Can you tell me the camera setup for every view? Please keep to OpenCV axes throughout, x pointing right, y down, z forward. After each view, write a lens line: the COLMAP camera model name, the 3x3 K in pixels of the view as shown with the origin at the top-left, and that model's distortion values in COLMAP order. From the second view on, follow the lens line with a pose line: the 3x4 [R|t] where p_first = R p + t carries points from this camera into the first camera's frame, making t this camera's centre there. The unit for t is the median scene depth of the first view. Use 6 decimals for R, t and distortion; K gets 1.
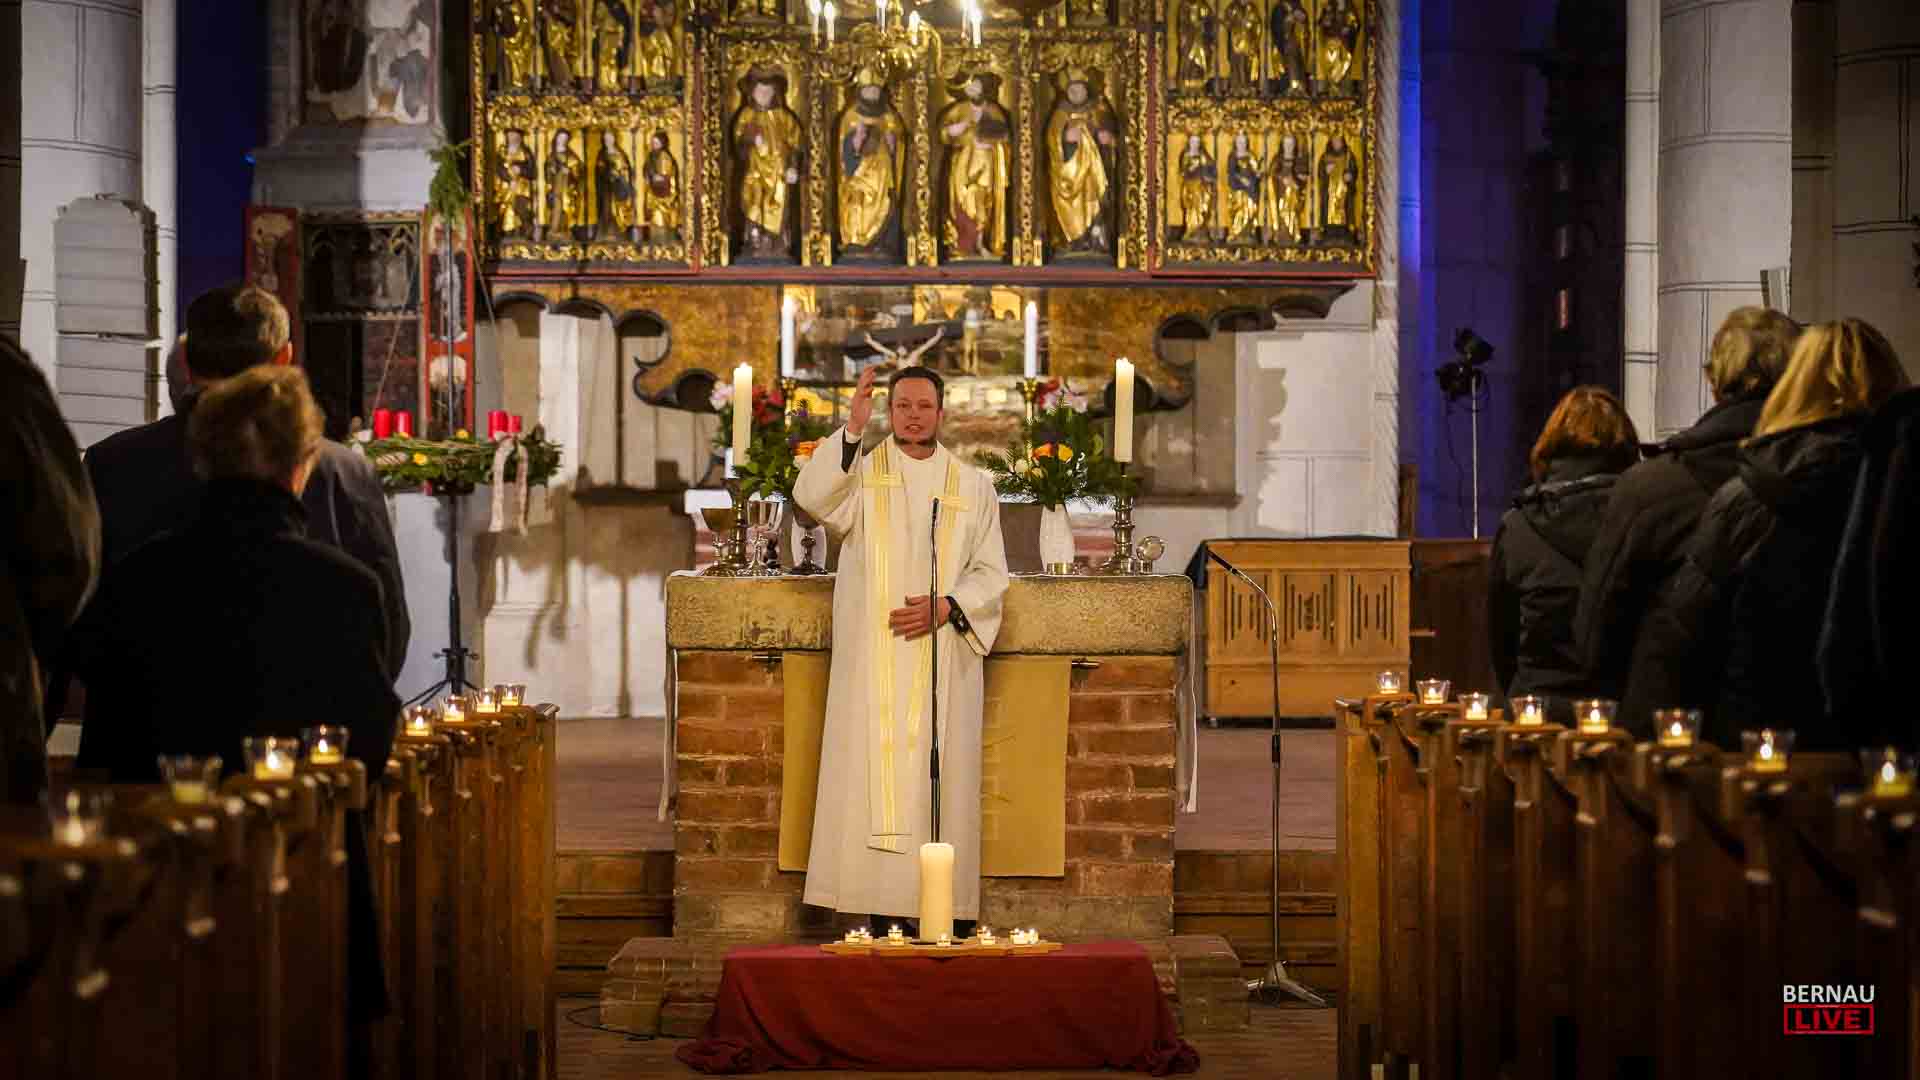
lens RADIAL K [[7220.5, 0, 990.0], [0, 7220.5, 541.6], [0, 0, 1]] dist [-0.005081, 2.364724]
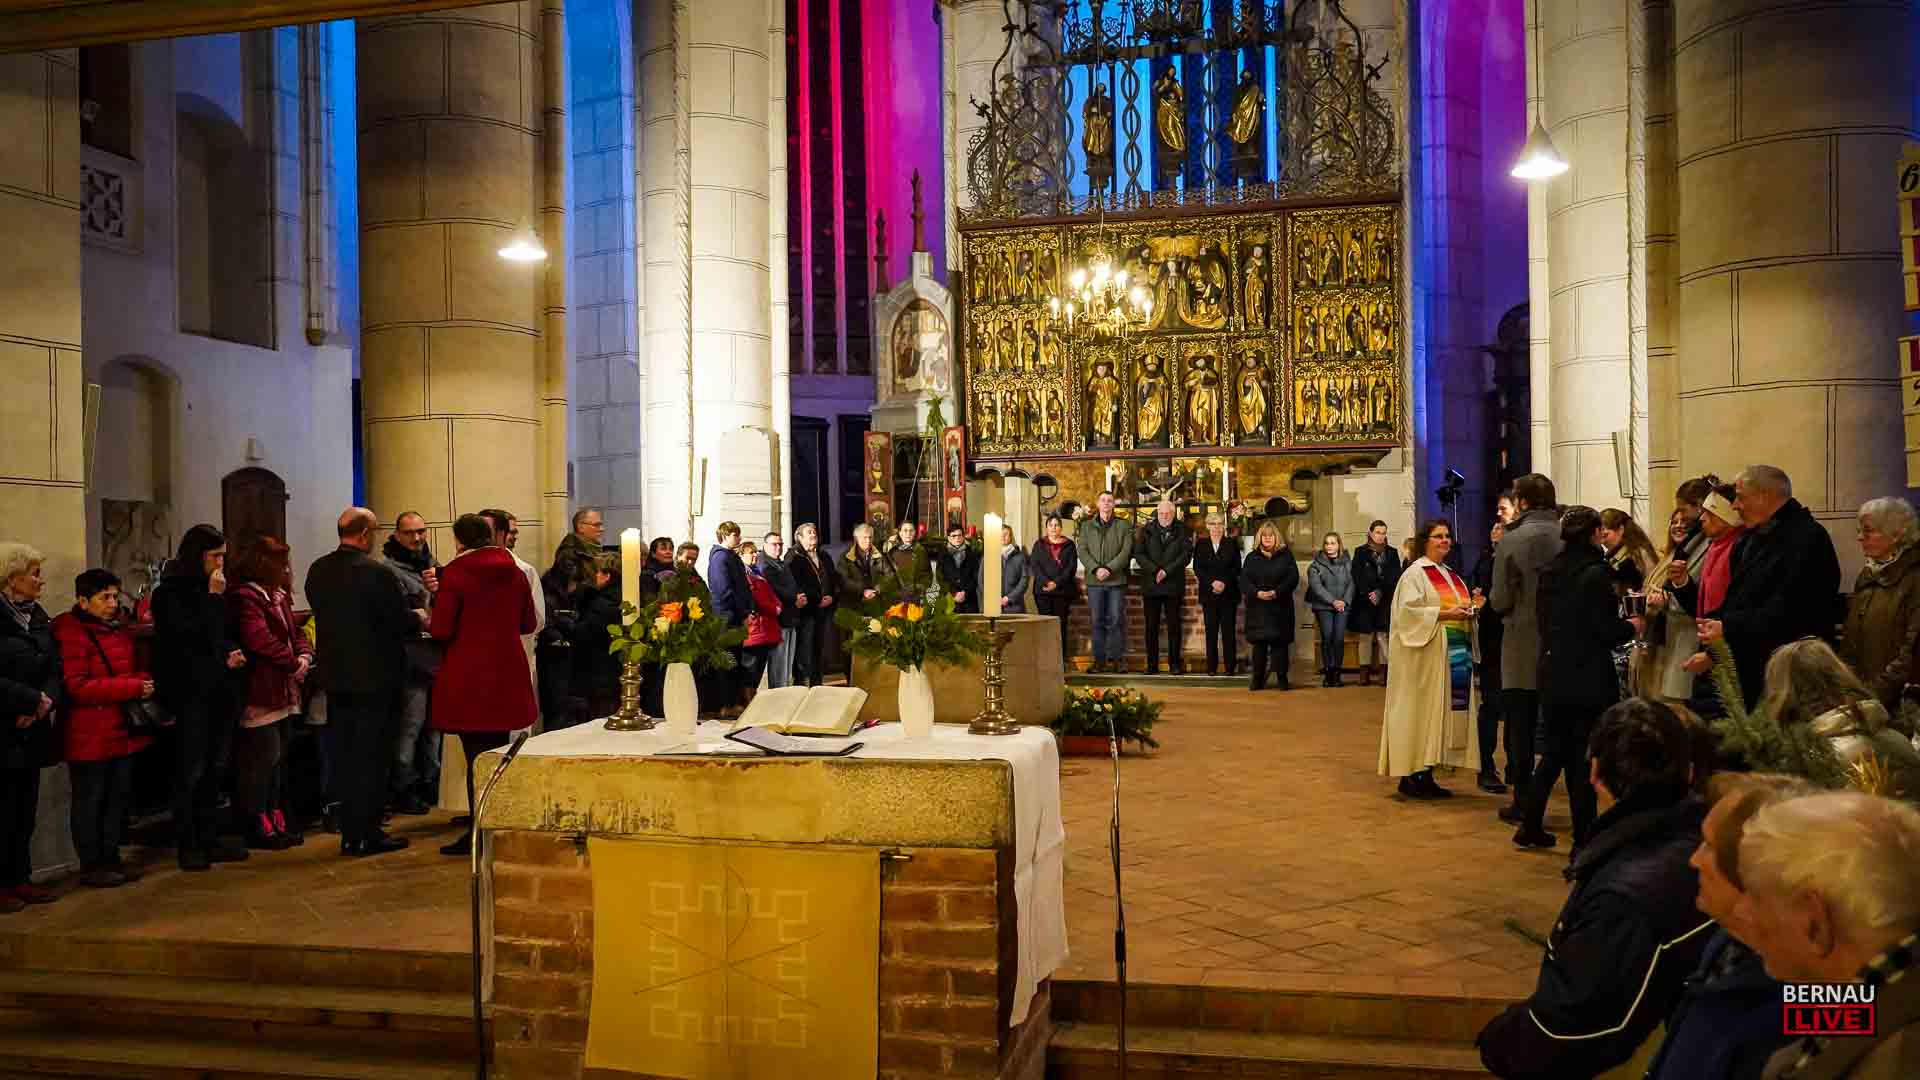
lens RADIAL K [[1679.6, 0, 918.1], [0, 1679.6, 545.7], [0, 0, 1]] dist [0.003856, -0.003647]
pose [[0.964798, -0.018721, -0.262326, 0.045677], [0.021260, 0.999751, 0.006840, -0.014803], [0.262132, -0.012177, 0.964955, 0.508562]]
